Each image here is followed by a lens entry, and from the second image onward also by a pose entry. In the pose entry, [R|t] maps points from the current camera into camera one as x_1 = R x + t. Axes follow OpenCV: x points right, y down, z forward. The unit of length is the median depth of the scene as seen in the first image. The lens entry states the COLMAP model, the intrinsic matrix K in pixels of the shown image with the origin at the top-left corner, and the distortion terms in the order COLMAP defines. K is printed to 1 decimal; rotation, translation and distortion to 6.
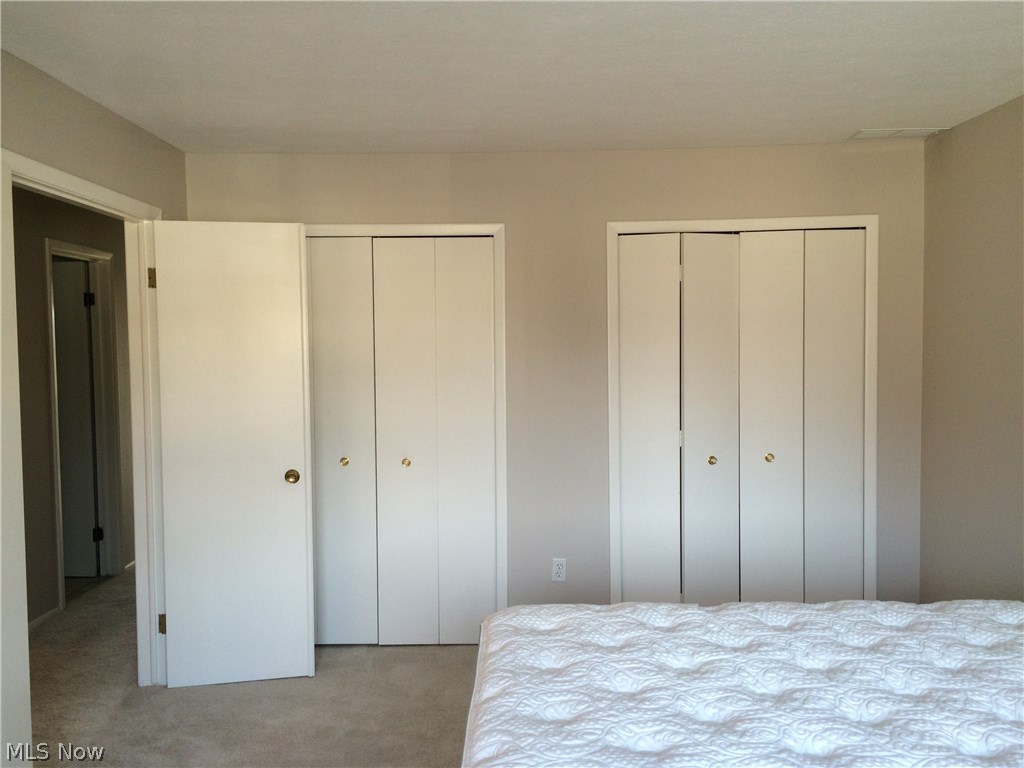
lens RADIAL K [[879.2, 0, 507.8], [0, 879.2, 384.9], [0, 0, 1]] dist [0.078032, -0.105161]
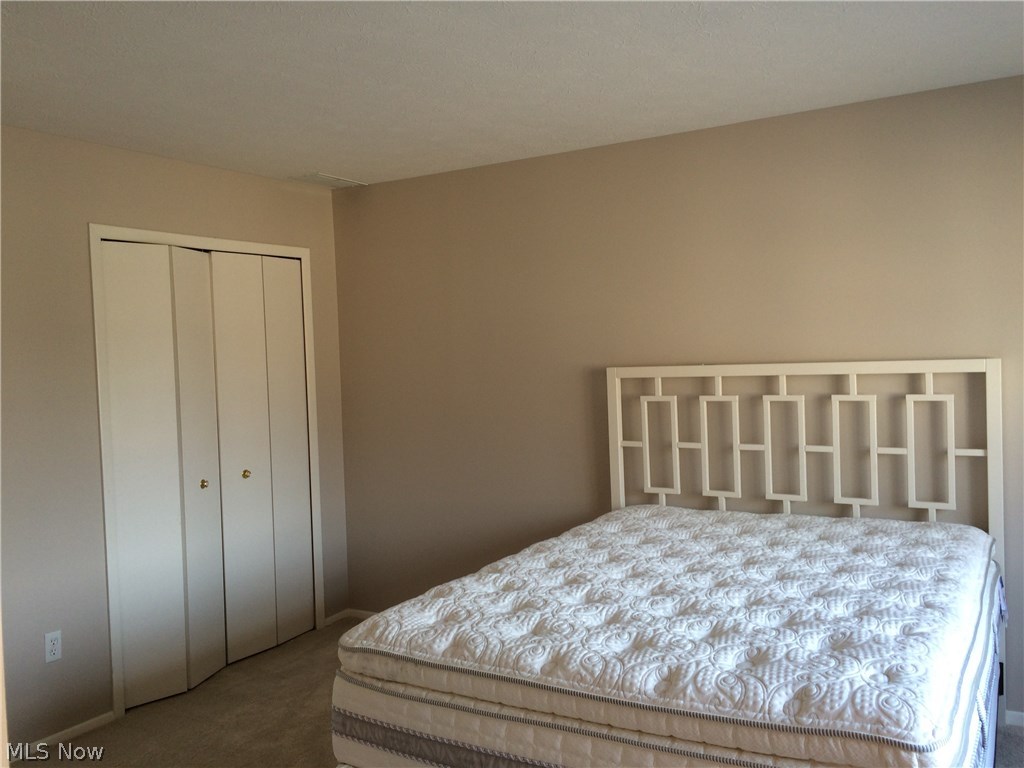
lens RADIAL K [[879.2, 0, 506.8], [0, 879.2, 383.5], [0, 0, 1]] dist [0.078032, -0.105161]
pose [[0.498899, -0.032012, 0.866069, -0.806145], [0.077377, 0.996972, -0.007723, 0.017116], [-0.863199, 0.070867, 0.499865, 0.412155]]
